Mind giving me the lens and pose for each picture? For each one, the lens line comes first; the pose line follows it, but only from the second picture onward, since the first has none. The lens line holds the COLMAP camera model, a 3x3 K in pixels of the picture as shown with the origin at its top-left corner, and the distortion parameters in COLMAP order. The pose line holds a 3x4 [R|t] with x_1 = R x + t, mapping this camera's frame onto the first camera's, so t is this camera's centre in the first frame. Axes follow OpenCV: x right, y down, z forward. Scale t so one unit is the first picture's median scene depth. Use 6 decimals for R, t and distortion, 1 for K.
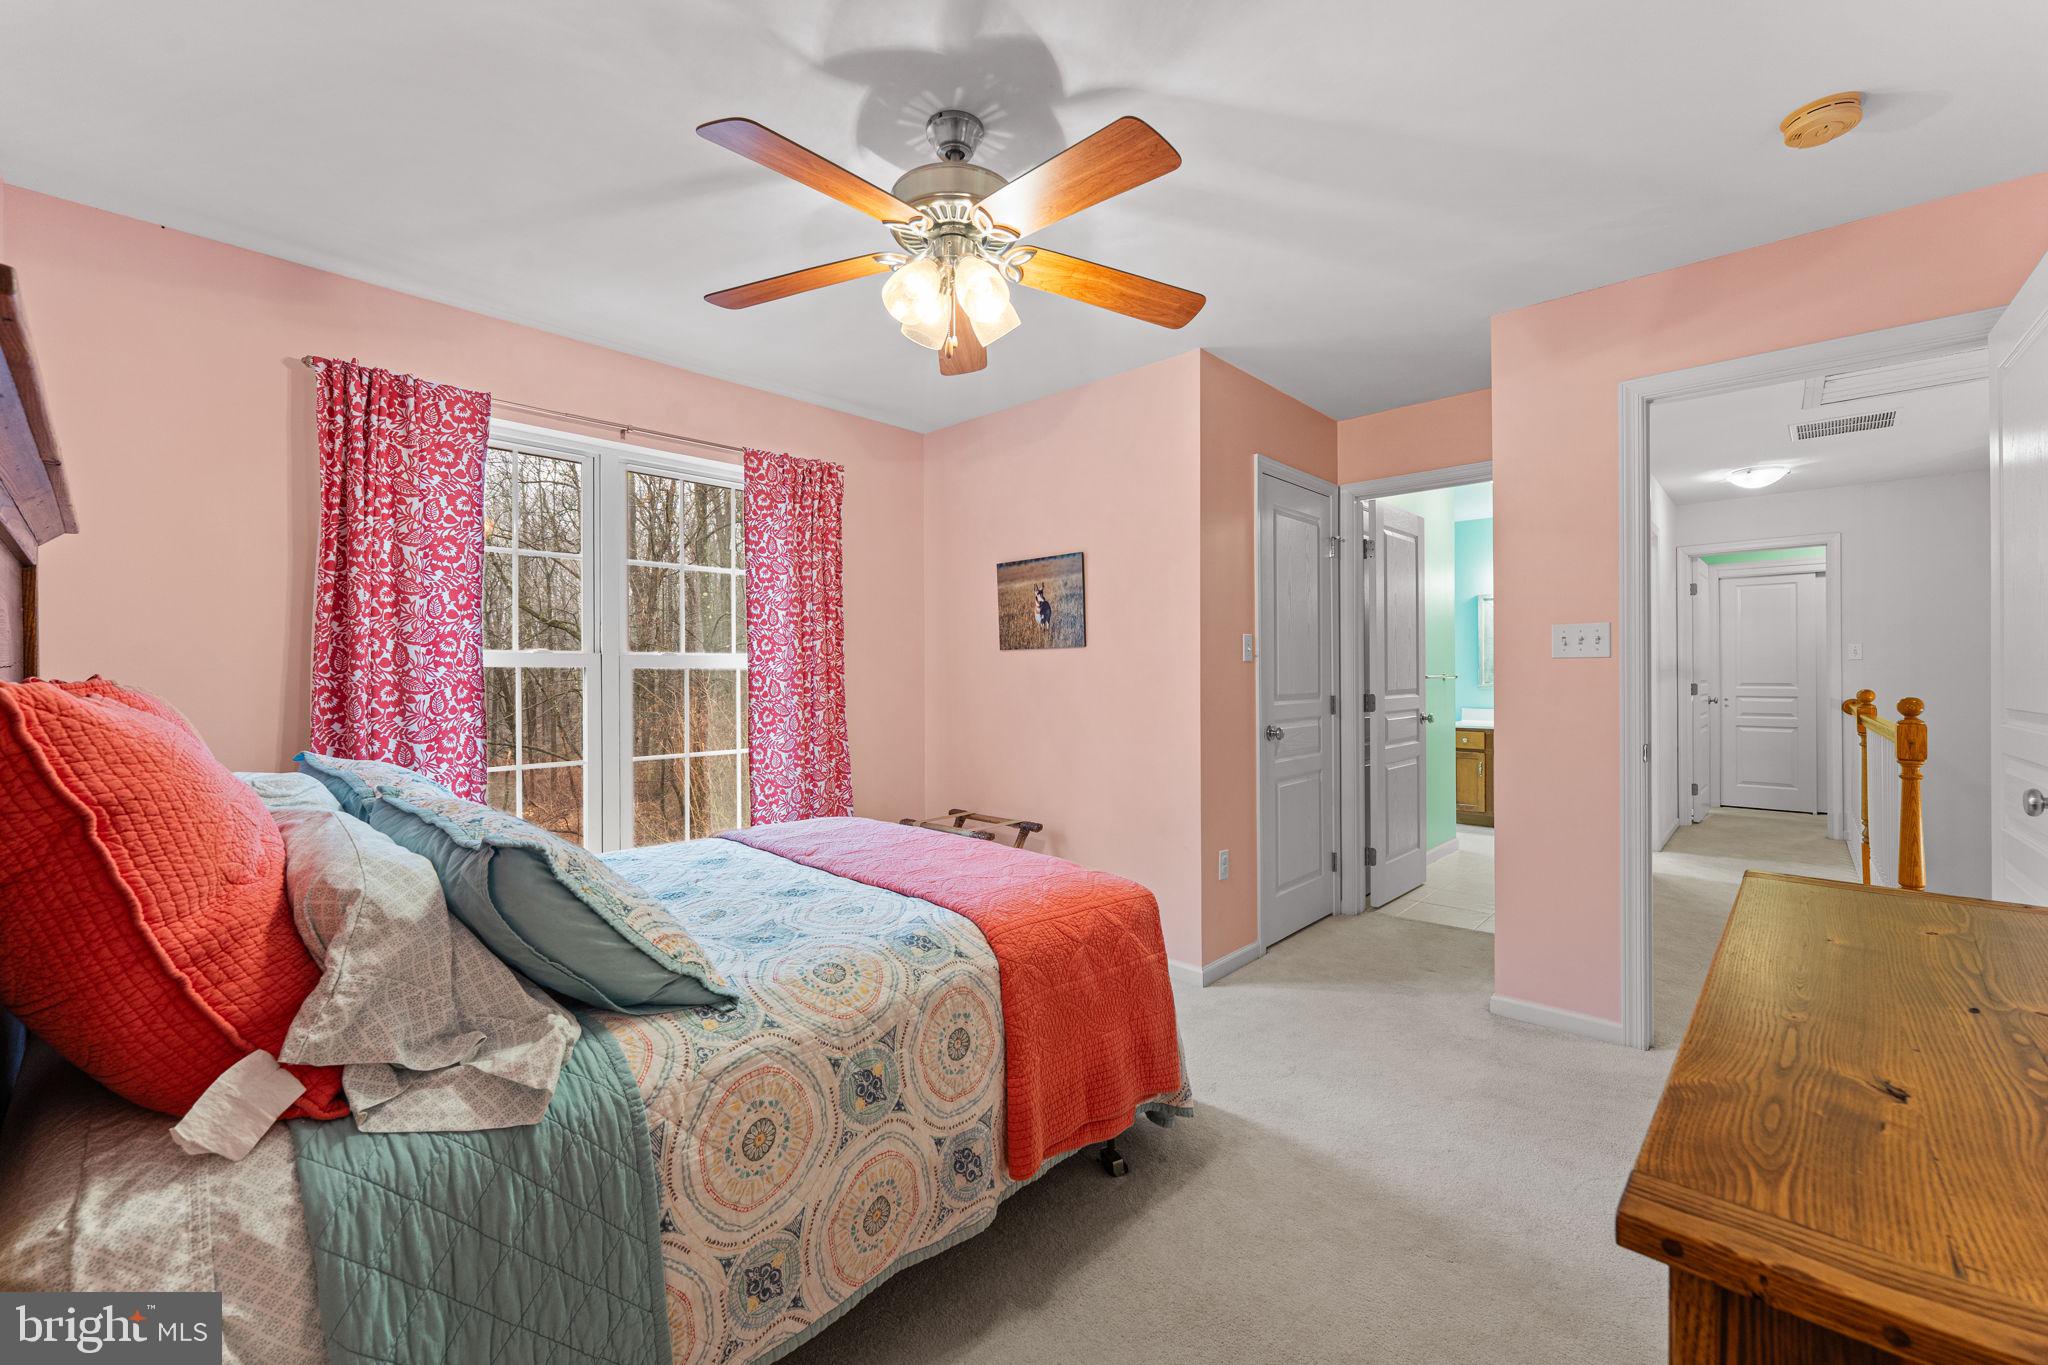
lens RADIAL K [[833.2, 0, 1020.5], [0, 833.2, 669.9], [0, 0, 1]] dist [-0.003227, -0.000322]
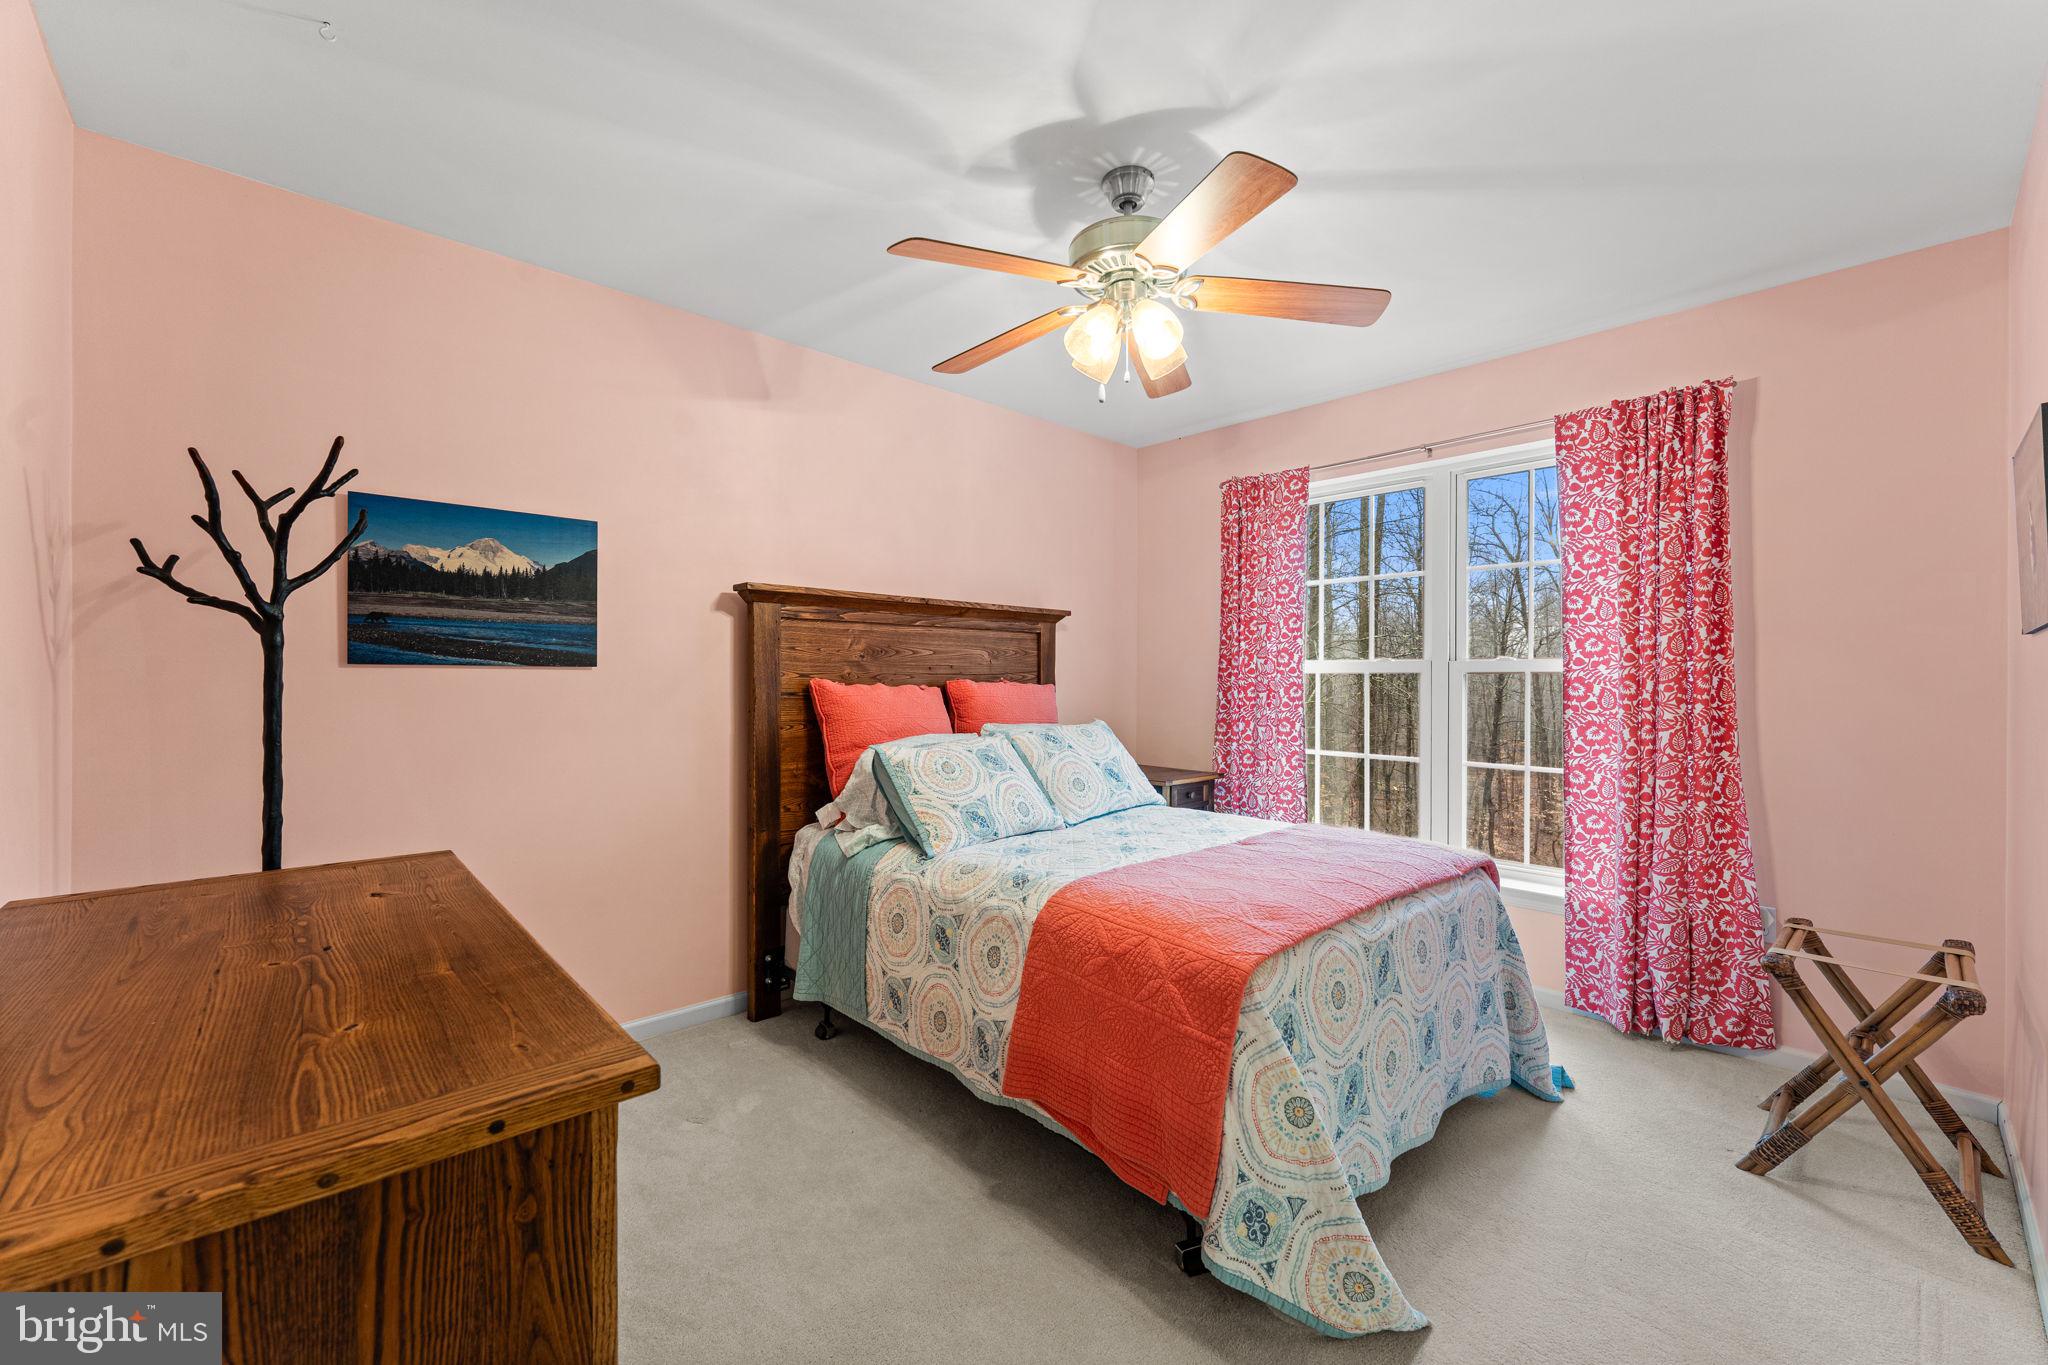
lens RADIAL K [[833.2, 0, 1024.2], [0, 833.2, 677.2], [0, 0, 1]] dist [-0.003227, -0.000322]
pose [[-0.077635, 0.001335, -0.996981, 1.298839], [-0.000581, 0.999999, 0.001385, 0.002316], [0.996982, 0.000686, -0.077635, 1.200938]]
